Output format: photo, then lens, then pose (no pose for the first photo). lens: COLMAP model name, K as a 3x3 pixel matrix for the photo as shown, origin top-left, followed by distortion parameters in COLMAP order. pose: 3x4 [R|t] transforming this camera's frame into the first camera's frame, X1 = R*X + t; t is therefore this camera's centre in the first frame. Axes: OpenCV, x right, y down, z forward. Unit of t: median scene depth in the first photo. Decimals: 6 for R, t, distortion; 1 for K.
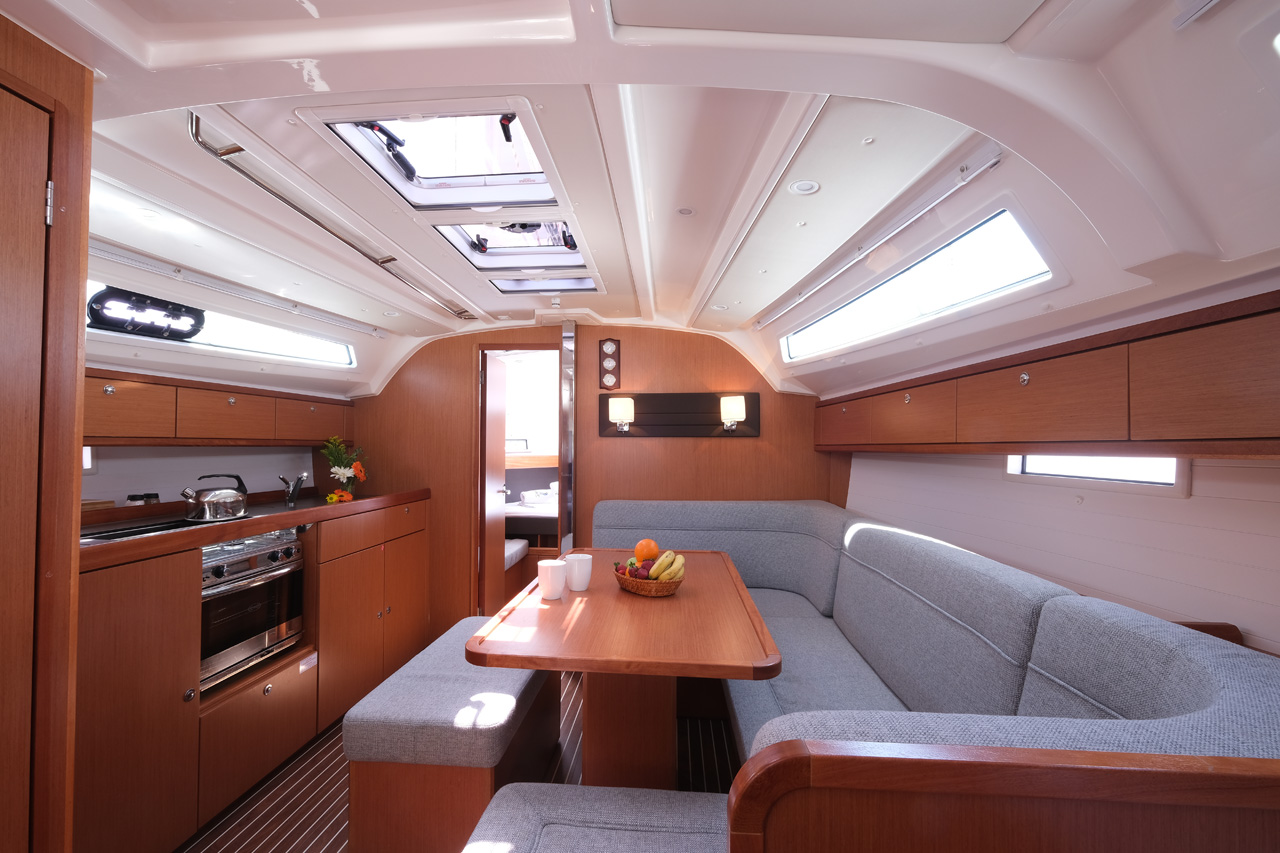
lens RADIAL K [[545.8, 0, 637.1], [0, 545.8, 432.3], [0, 0, 1]] dist [-0.002510, -0.000559]
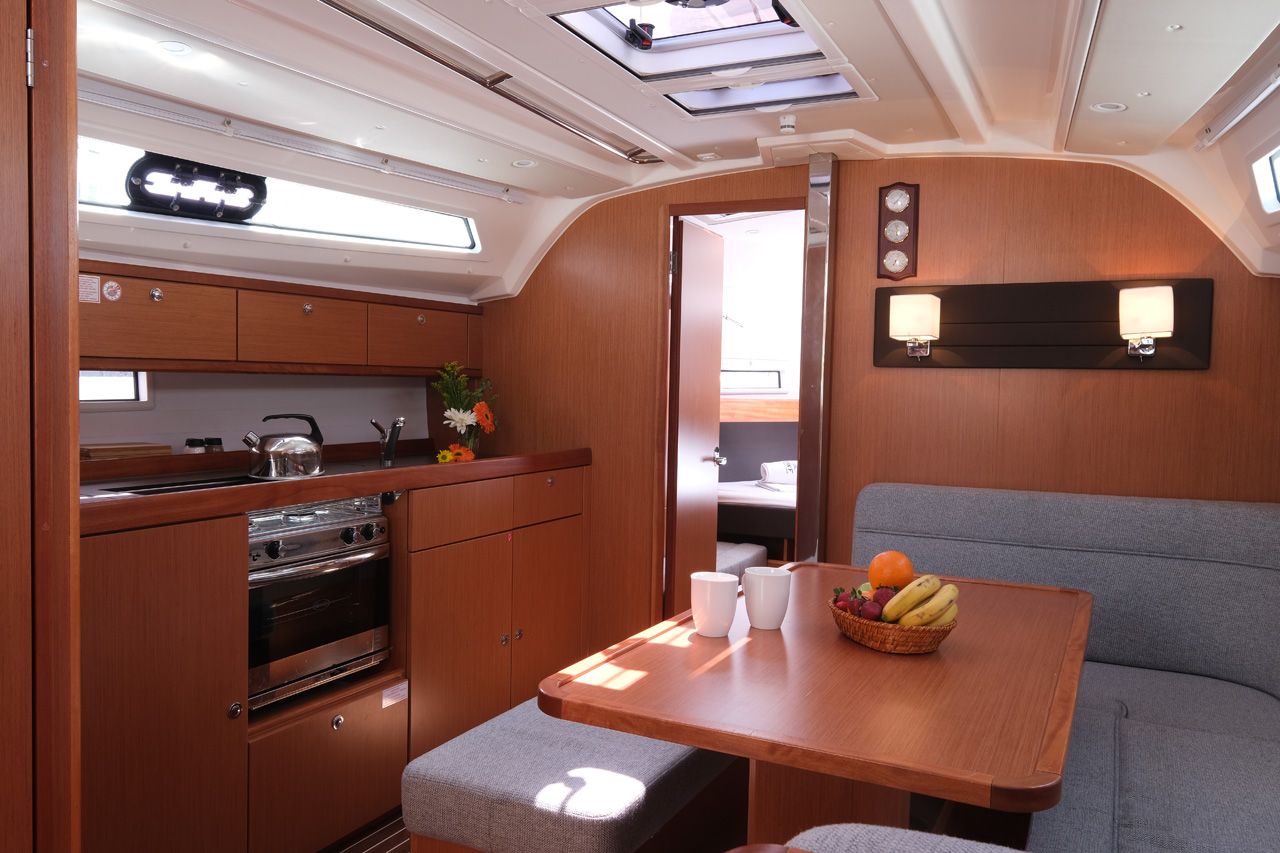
lens RADIAL K [[996.2, 0, 640.0], [0, 996.2, 426.5], [0, 0, 1]] dist [0.010892, -0.000578]
pose [[0.930118, 0.032603, -0.365812, 0.118342], [-0.007745, 0.997572, 0.069215, 0.000783], [0.367180, -0.061545, 0.928112, -0.021113]]
